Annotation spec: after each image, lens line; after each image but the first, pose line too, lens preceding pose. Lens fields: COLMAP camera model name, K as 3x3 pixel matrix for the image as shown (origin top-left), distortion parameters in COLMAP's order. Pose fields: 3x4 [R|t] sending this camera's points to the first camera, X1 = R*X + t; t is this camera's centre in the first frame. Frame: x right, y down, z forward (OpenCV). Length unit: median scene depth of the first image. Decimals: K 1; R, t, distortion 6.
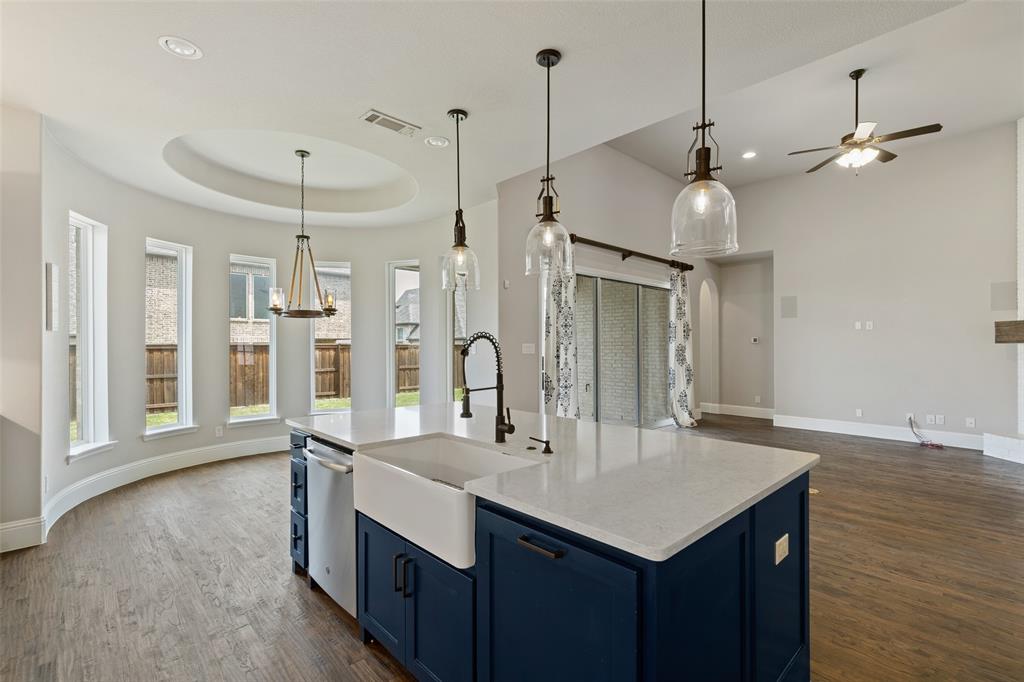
lens RADIAL K [[466.2, 0, 510.6], [0, 466.2, 343.4], [0, 0, 1]] dist [0.015964, -0.000799]
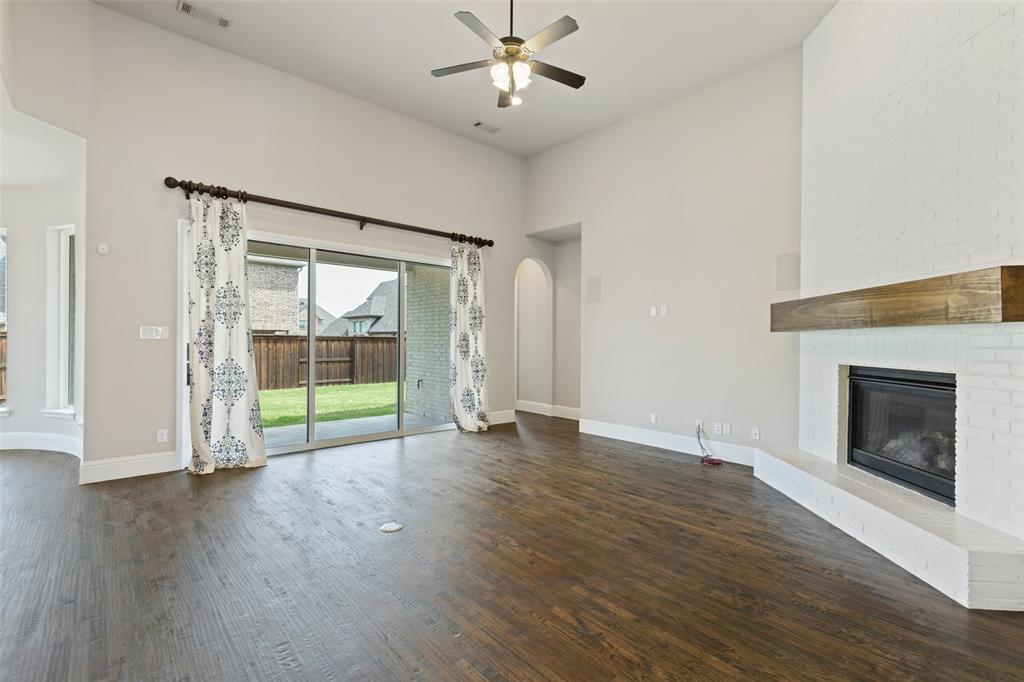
lens RADIAL K [[466.2, 0, 506.9], [0, 466.2, 341.1], [0, 0, 1]] dist [0.015964, -0.000799]
pose [[0.999233, 0.009000, -0.038122, 0.473400], [-0.008816, 0.999949, 0.004995, 0.011228], [0.038165, -0.004655, 0.999261, 0.166213]]
